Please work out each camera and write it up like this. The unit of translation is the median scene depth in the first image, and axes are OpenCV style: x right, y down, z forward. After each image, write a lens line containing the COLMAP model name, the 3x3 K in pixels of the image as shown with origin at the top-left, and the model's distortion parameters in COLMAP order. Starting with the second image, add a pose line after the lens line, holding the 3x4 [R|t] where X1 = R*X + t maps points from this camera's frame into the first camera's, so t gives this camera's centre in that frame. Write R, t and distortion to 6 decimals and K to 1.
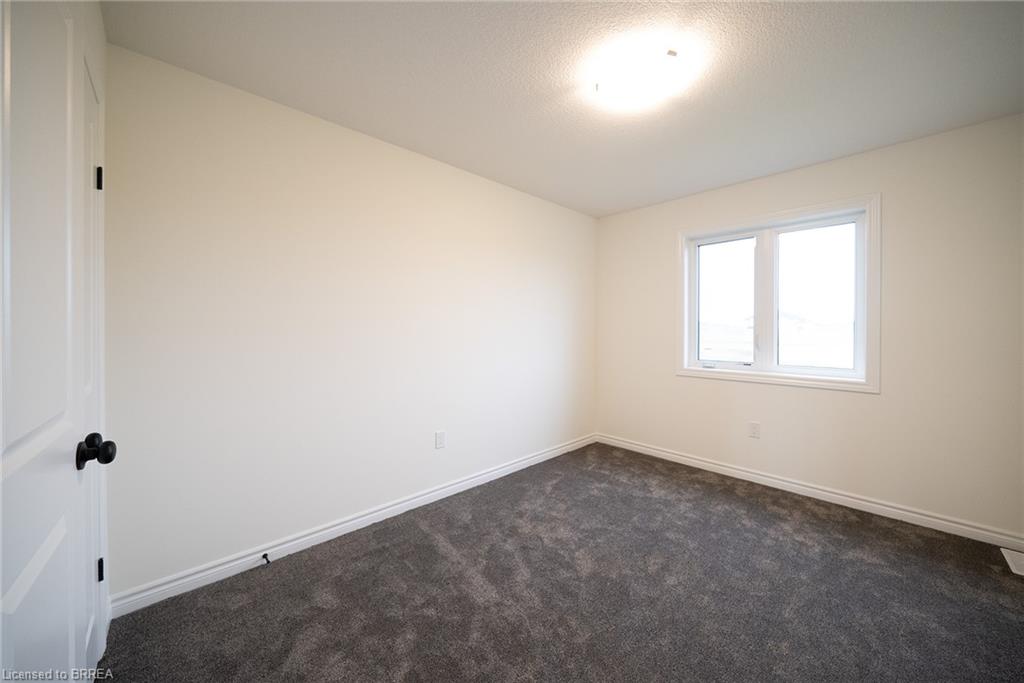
lens RADIAL K [[361.6, 0, 510.4], [0, 361.6, 330.4], [0, 0, 1]] dist [0.000358, 0.000006]
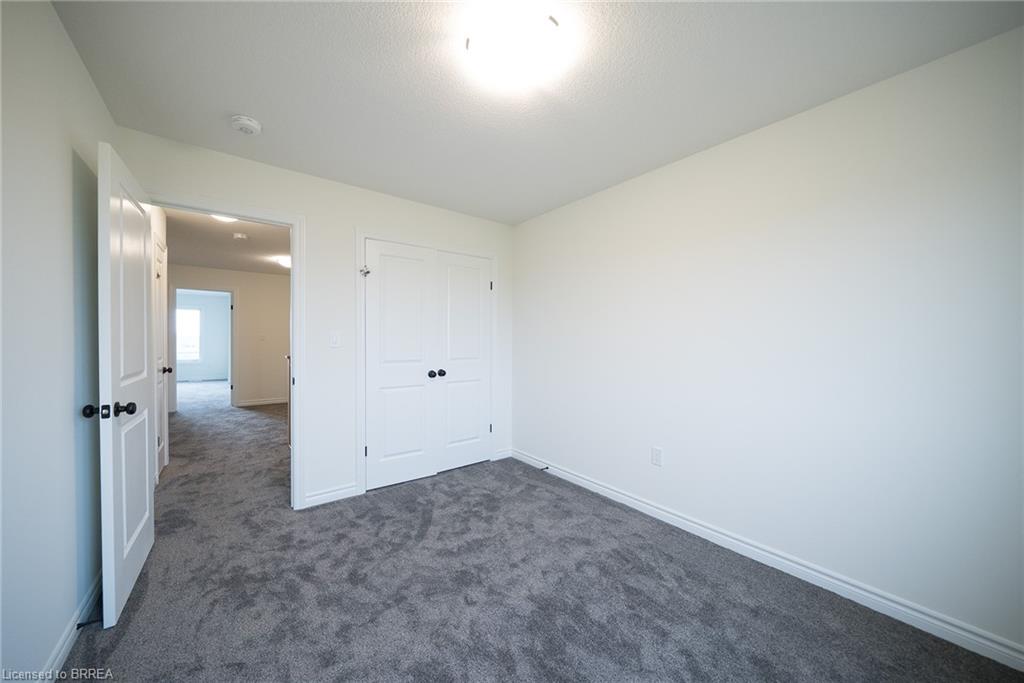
lens RADIAL K [[367.7, 0, 512.0], [0, 367.7, 341.5], [0, 0, 1]] dist [-0.000088, -0.000013]
pose [[-0.101330, 0.001568, -0.994852, 1.209172], [-0.003085, 0.999993, 0.001890, -0.003129], [0.994848, 0.003261, -0.101324, 1.065244]]
